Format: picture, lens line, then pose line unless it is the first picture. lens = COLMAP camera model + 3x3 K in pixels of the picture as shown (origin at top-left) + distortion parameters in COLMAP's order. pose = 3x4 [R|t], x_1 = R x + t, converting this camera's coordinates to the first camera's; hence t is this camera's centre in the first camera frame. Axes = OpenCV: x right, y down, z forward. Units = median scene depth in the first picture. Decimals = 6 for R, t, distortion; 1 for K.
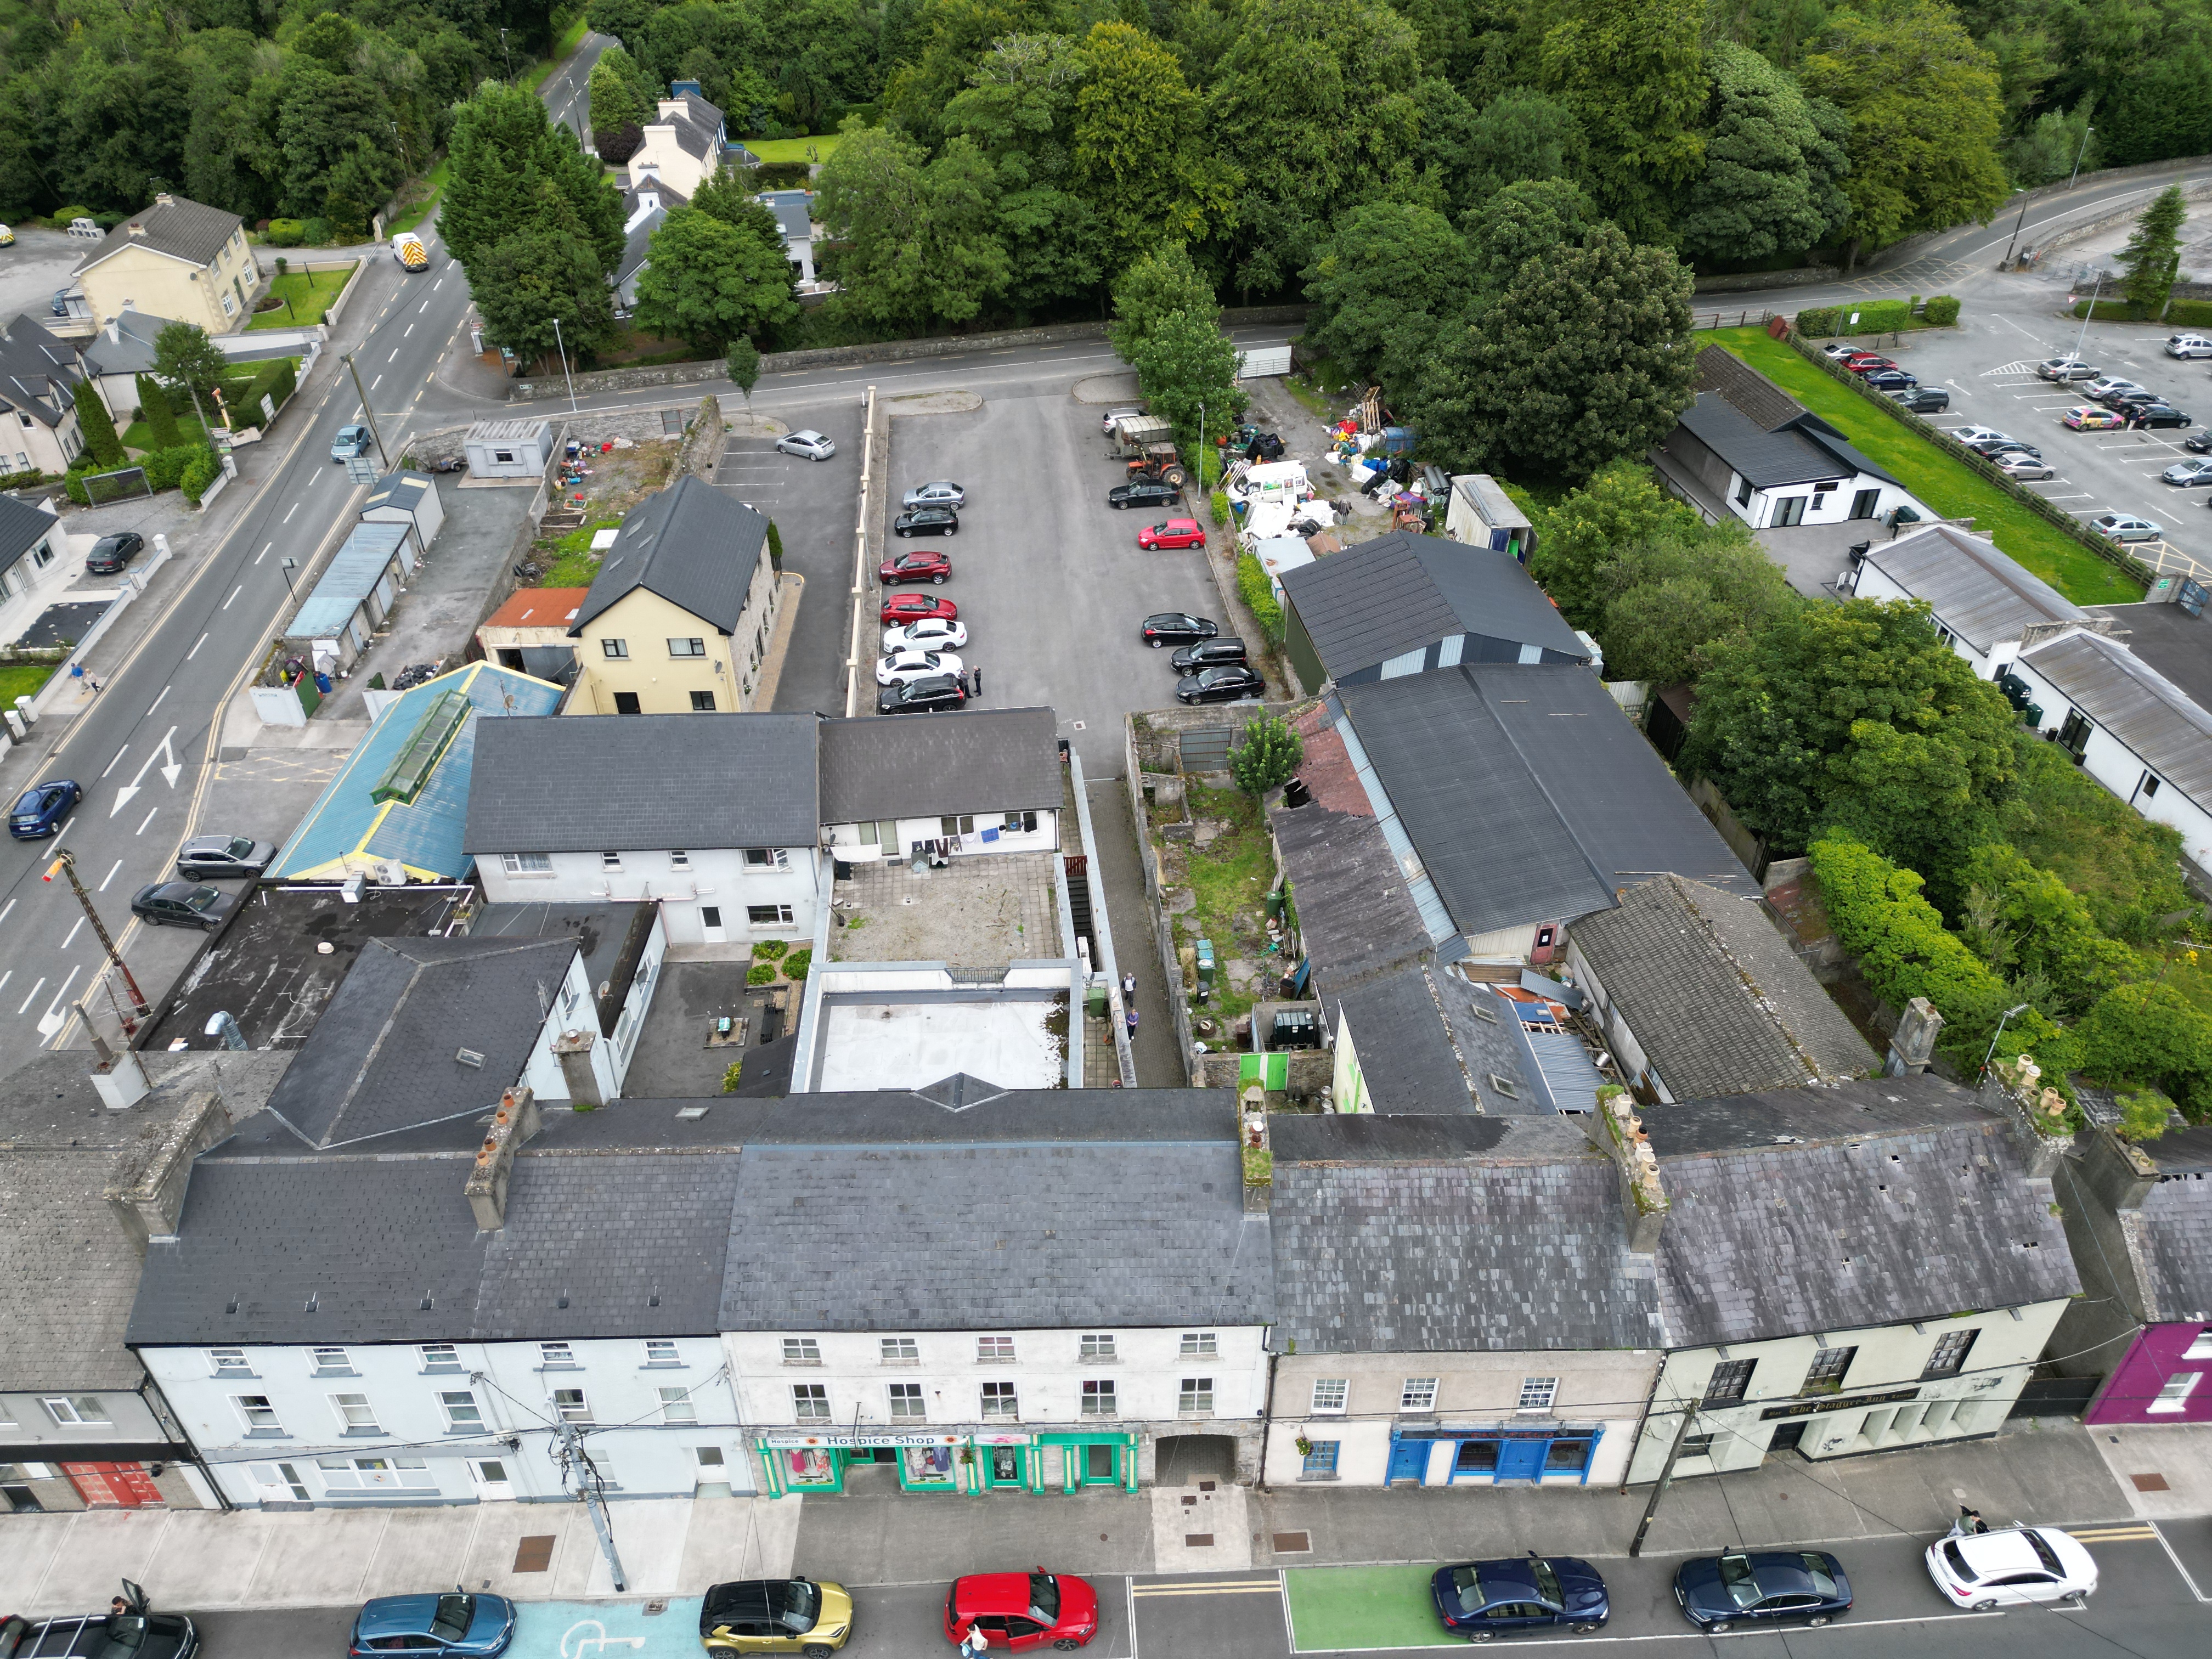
lens RADIAL K [[1547.6, 0, 1098.8], [0, 1547.6, 835.9], [0, 0, 1]] dist [0.031965, -0.026925]
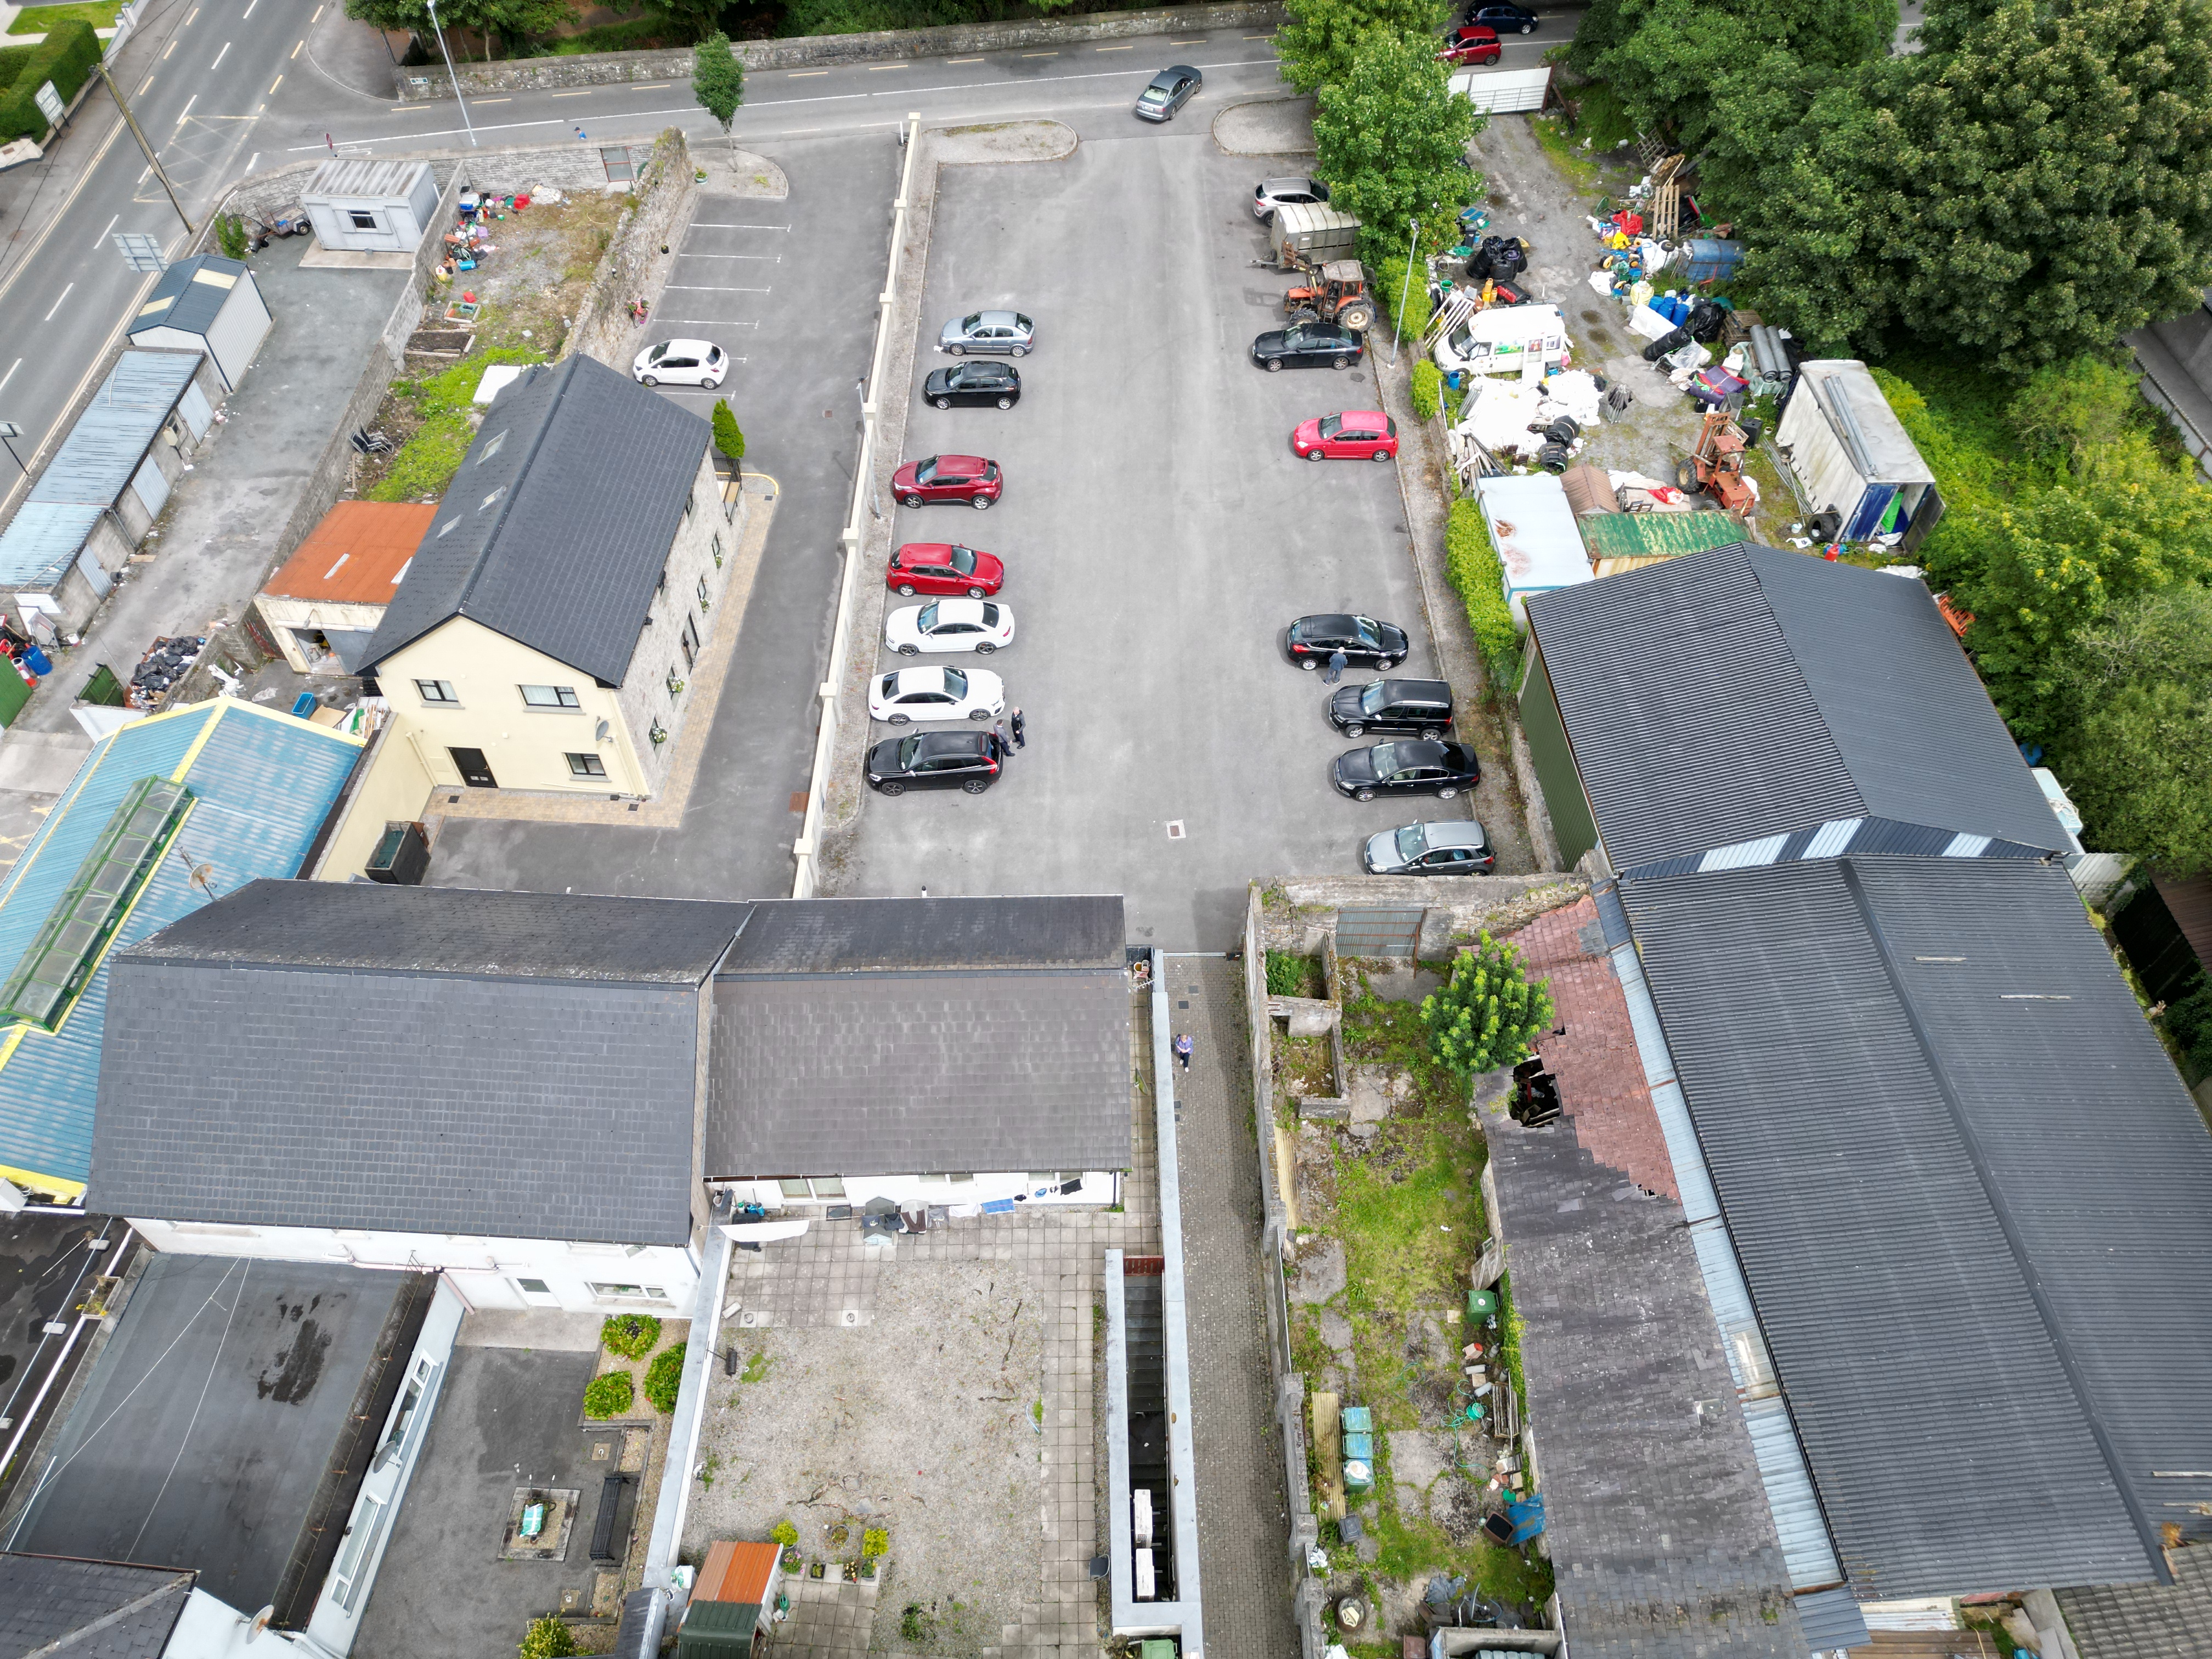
lens RADIAL K [[1547.6, 0, 1092.9], [0, 1547.6, 820.0], [0, 0, 1]] dist [0.031965, -0.026925]
pose [[0.995560, 0.077392, -0.053586, -0.011763], [-0.061852, 0.966941, 0.247384, -0.203831], [0.070960, -0.242972, 0.967434, 0.344727]]
